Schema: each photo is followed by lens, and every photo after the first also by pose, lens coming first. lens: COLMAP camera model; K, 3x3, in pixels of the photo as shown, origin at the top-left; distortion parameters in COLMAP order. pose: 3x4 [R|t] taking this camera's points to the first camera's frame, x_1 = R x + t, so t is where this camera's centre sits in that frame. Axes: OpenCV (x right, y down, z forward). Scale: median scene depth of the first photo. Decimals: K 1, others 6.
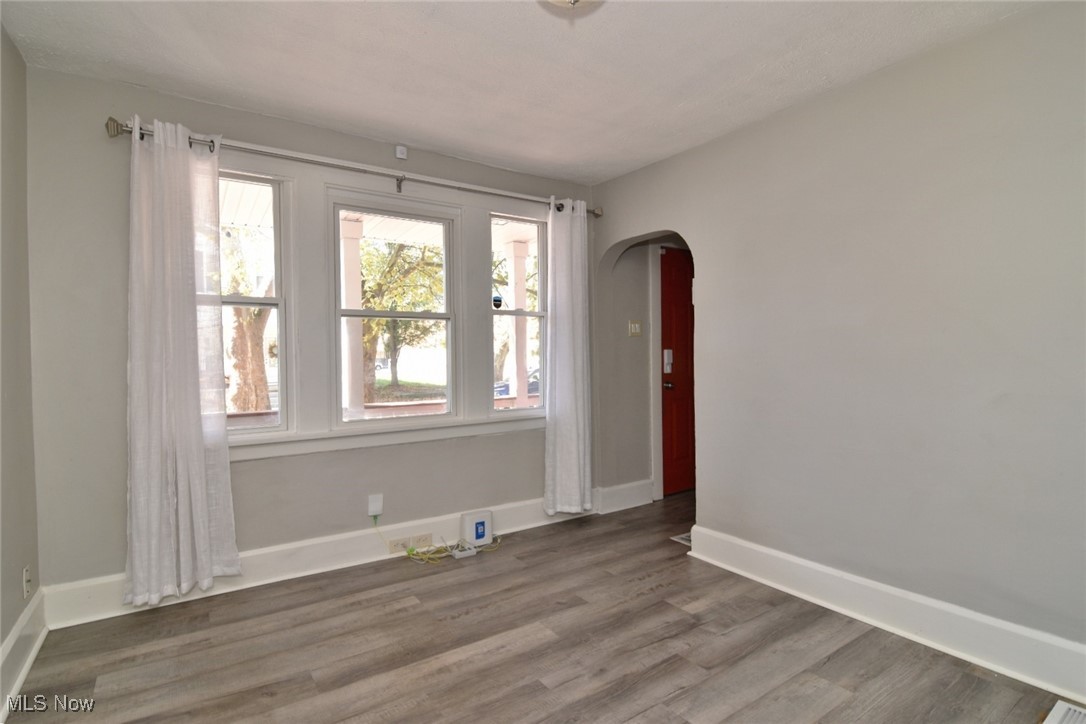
lens RADIAL K [[536.3, 0, 547.6], [0, 536.3, 362.6], [0, 0, 1]] dist [0.000436, -0.014322]
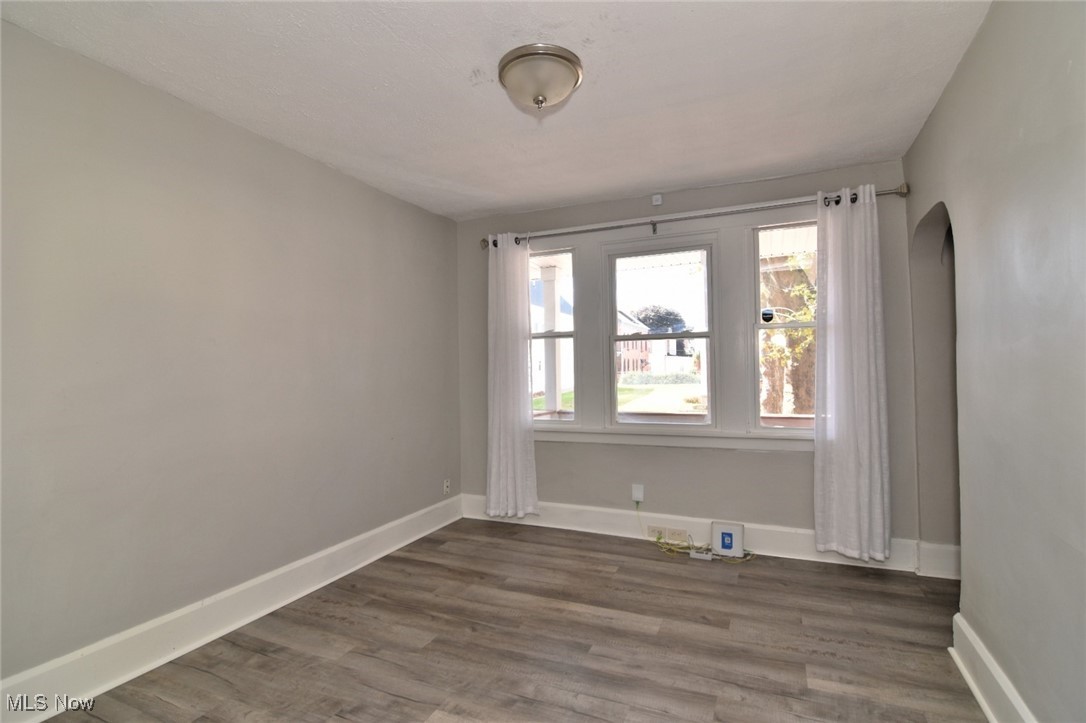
lens RADIAL K [[536.3, 0, 547.6], [0, 536.3, 362.1], [0, 0, 1]] dist [0.000436, -0.014322]
pose [[0.526008, -0.008209, -0.850440, 0.708744], [-0.002368, 0.999935, -0.011117, -0.022649], [0.850476, 0.007861, 0.525955, 0.202952]]
